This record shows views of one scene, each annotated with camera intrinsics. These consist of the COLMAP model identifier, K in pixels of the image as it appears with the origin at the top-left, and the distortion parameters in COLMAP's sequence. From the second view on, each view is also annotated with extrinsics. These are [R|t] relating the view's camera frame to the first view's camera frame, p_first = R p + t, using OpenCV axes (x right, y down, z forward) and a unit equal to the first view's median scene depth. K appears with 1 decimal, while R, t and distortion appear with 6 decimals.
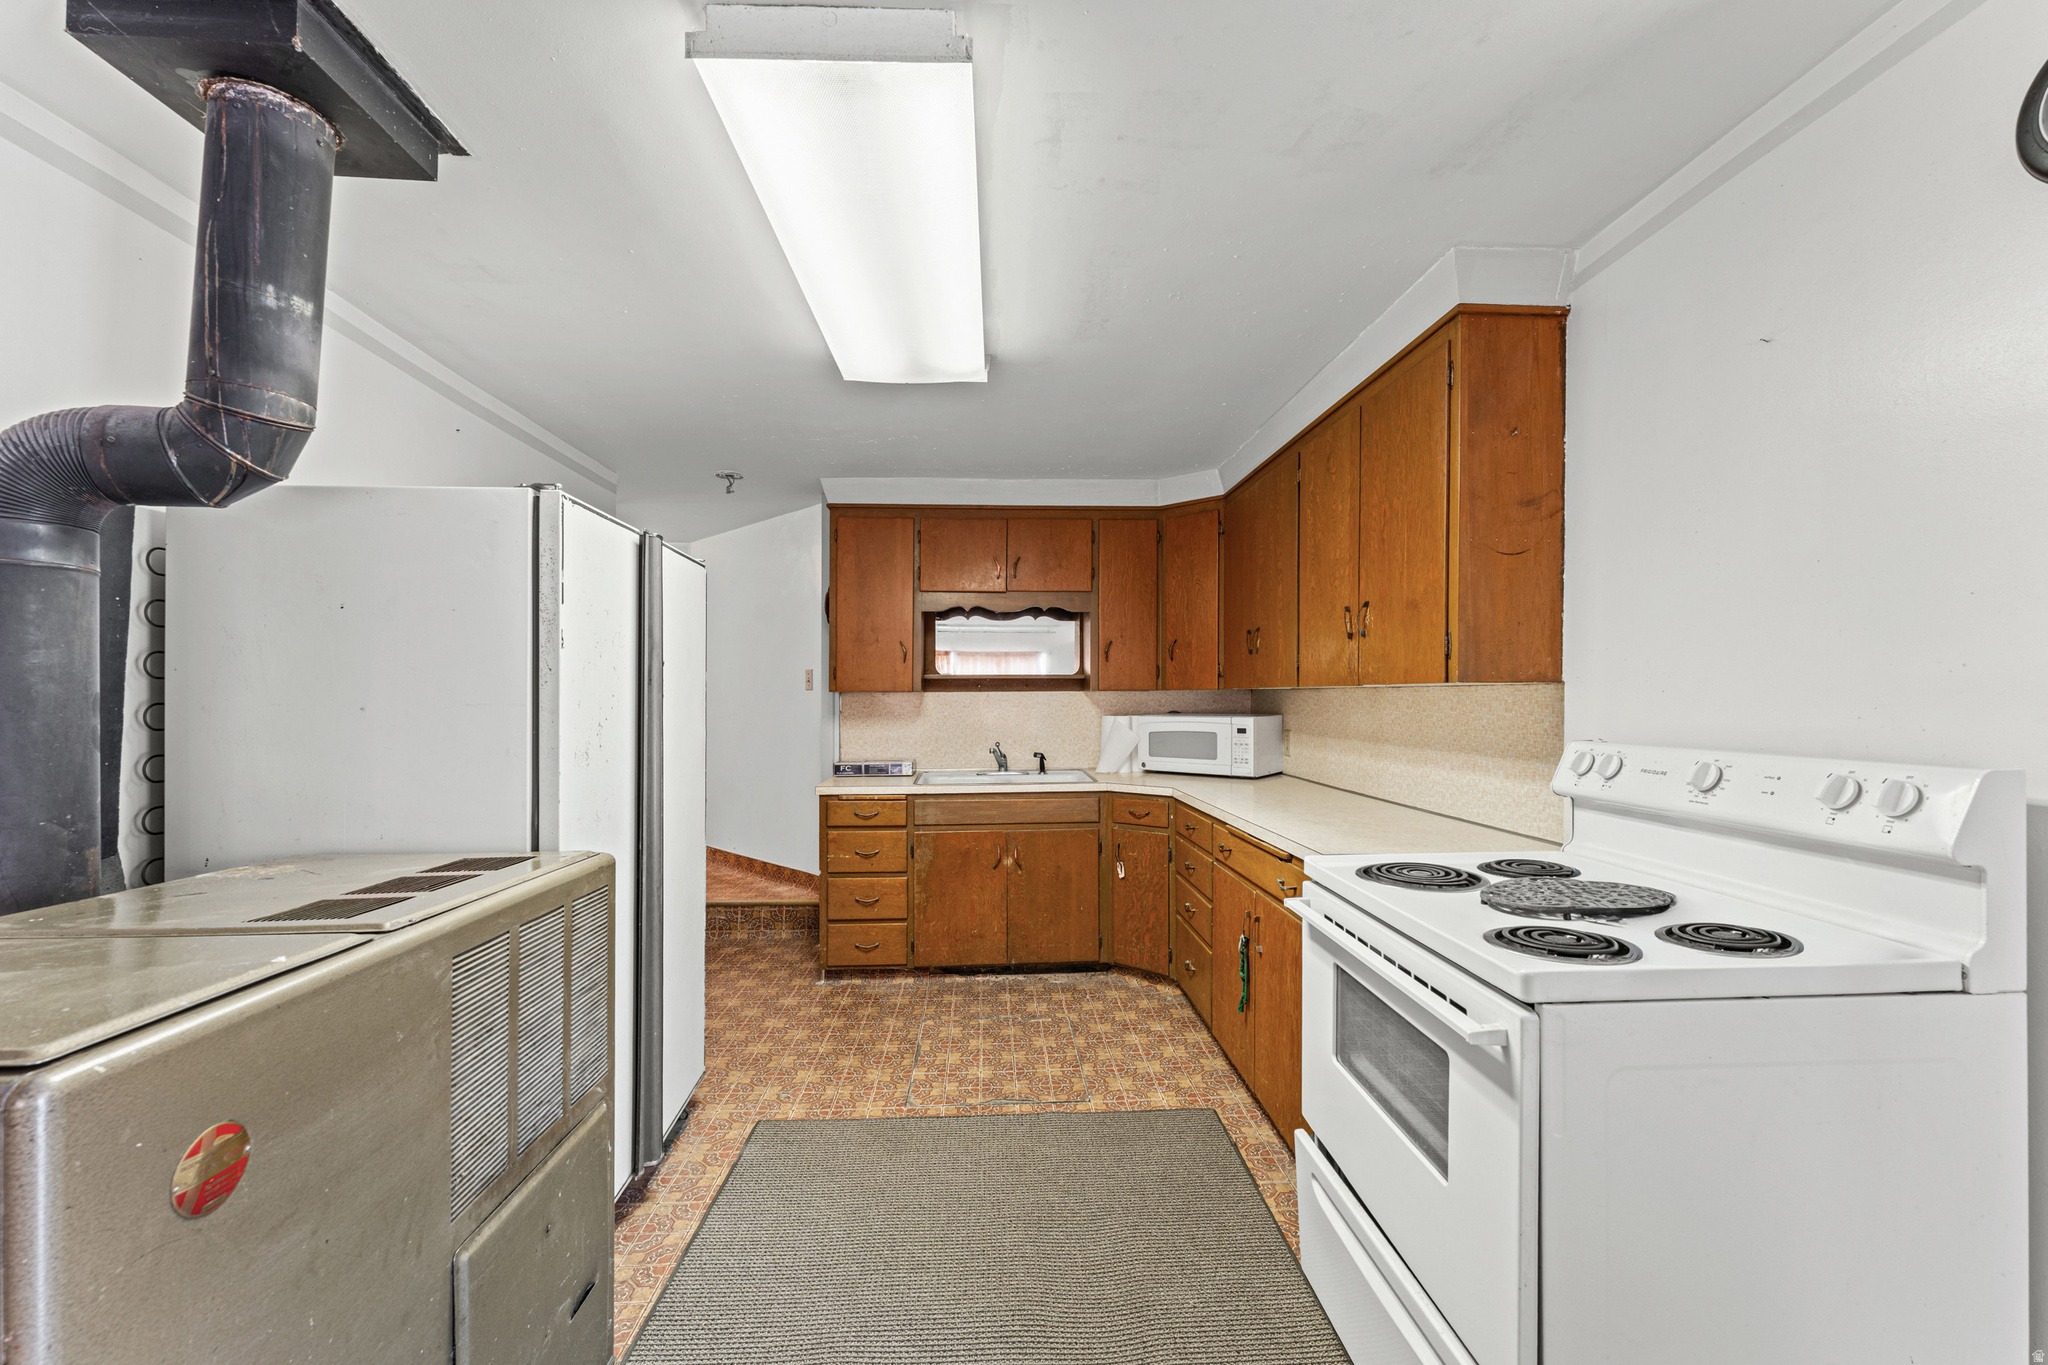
lens RADIAL K [[822.4, 0, 1017.5], [0, 822.4, 702.4], [0, 0, 1]] dist [-0.001995, -0.000840]
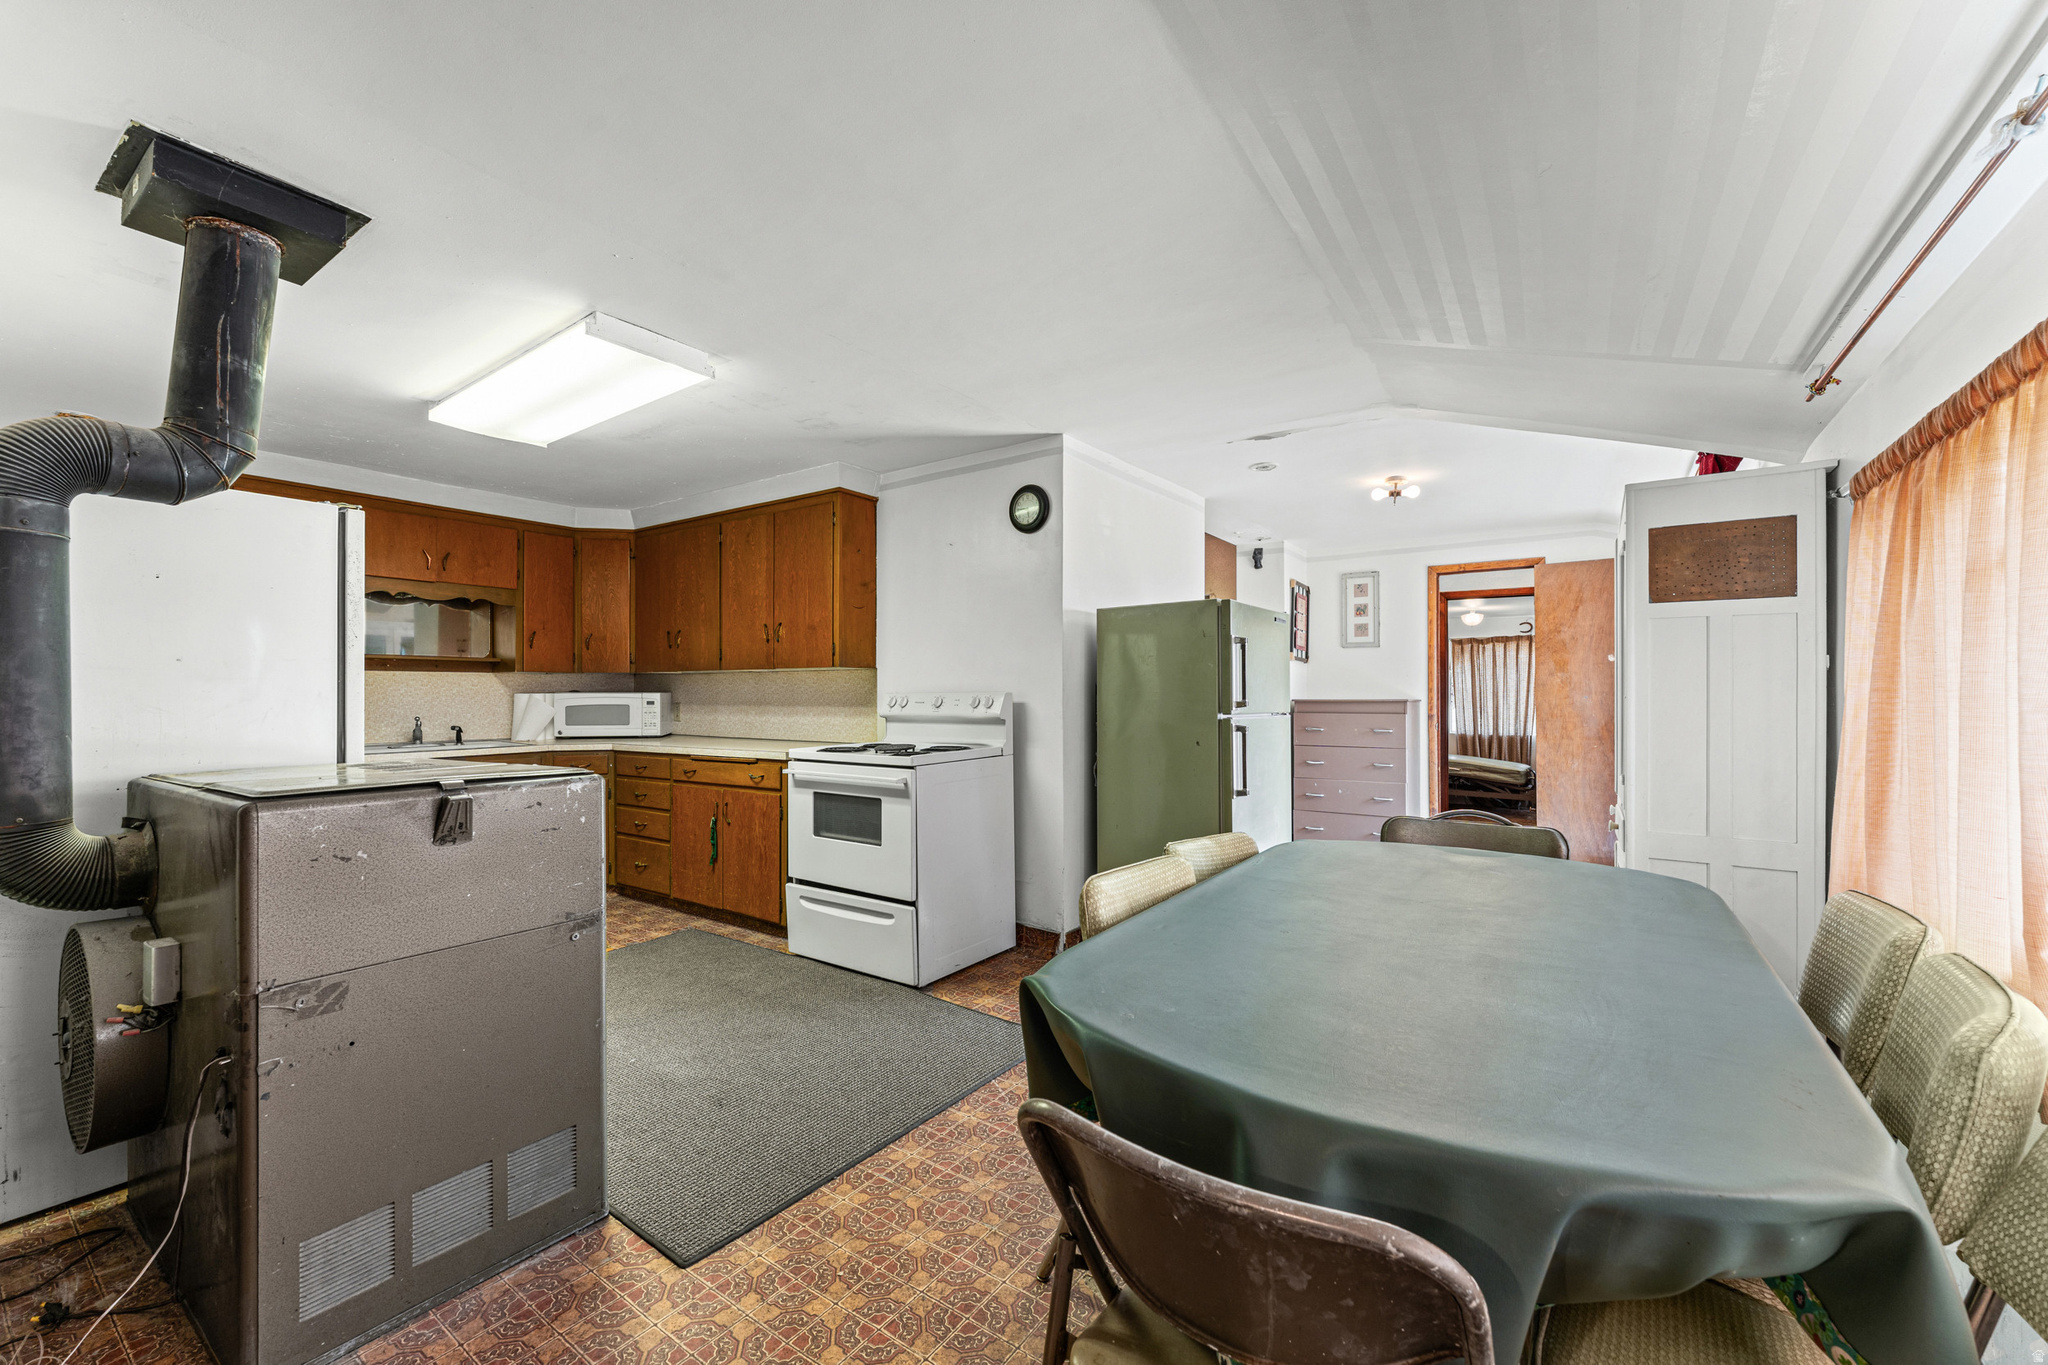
lens RADIAL K [[822.4, 0, 1017.5], [0, 822.4, 702.4], [0, 0, 1]] dist [-0.001995, -0.000840]
pose [[0.613368, -0.004990, 0.789782, -0.656684], [0.004458, 0.999986, 0.002856, 0.048237], [-0.789785, 0.001769, 0.613381, -0.503781]]
